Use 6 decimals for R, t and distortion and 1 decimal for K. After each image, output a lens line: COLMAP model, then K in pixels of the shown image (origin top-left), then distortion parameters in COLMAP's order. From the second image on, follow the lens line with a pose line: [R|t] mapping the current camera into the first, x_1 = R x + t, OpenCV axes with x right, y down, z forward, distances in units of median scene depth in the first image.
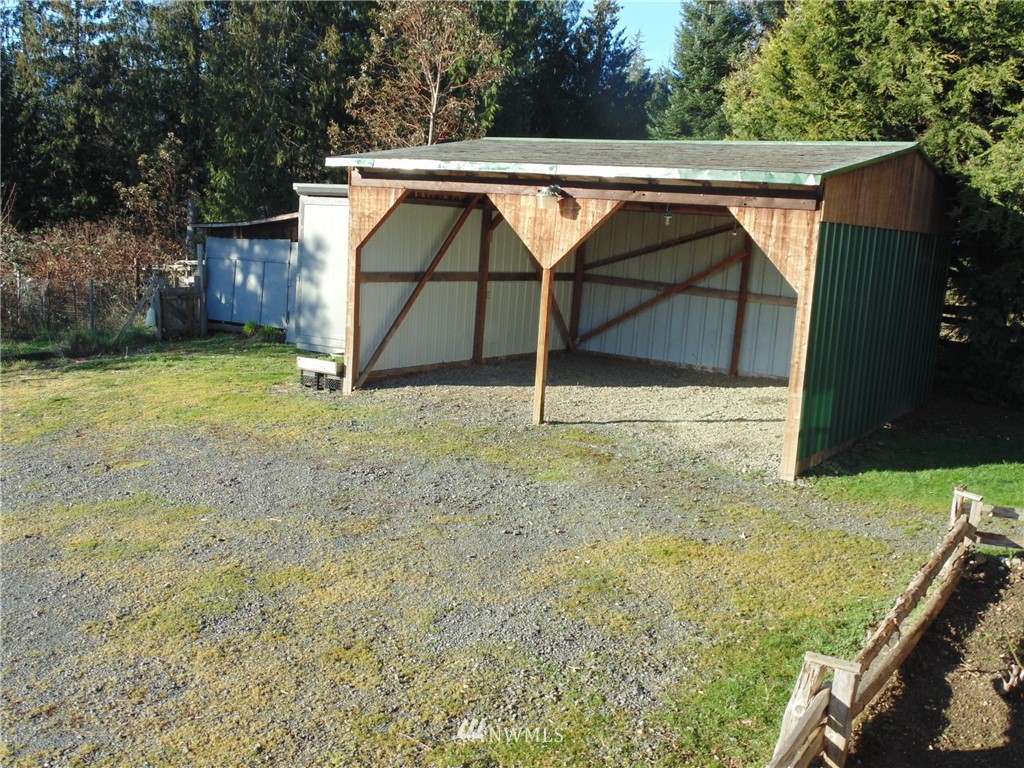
lens RADIAL K [[1012.1, 0, 512.0], [0, 1012.1, 383.4], [0, 0, 1]] dist [0.016021, 0.000000]
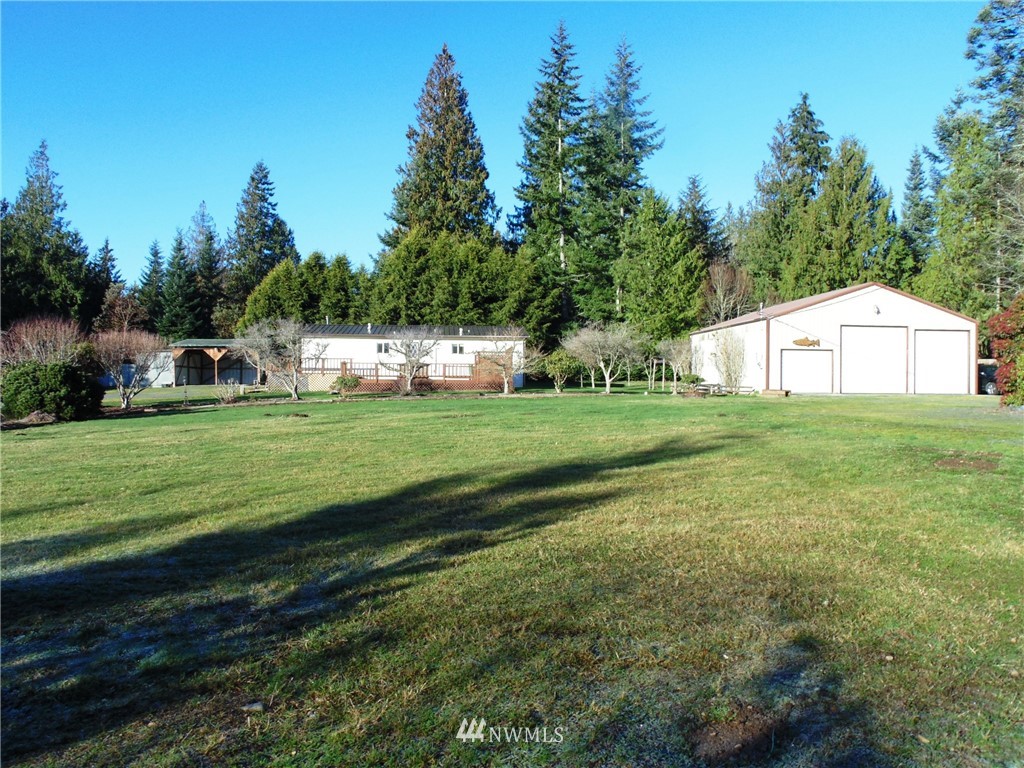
lens RADIAL K [[821.0, 0, 511.8], [0, 821.0, 384.7], [0, 0, 1]] dist [-0.002610, -0.001672]
pose [[0.801349, -0.067695, 0.594354, -1.120119], [0.153163, 0.983675, -0.094468, 0.581416], [-0.578256, 0.166735, 0.798636, -3.010109]]
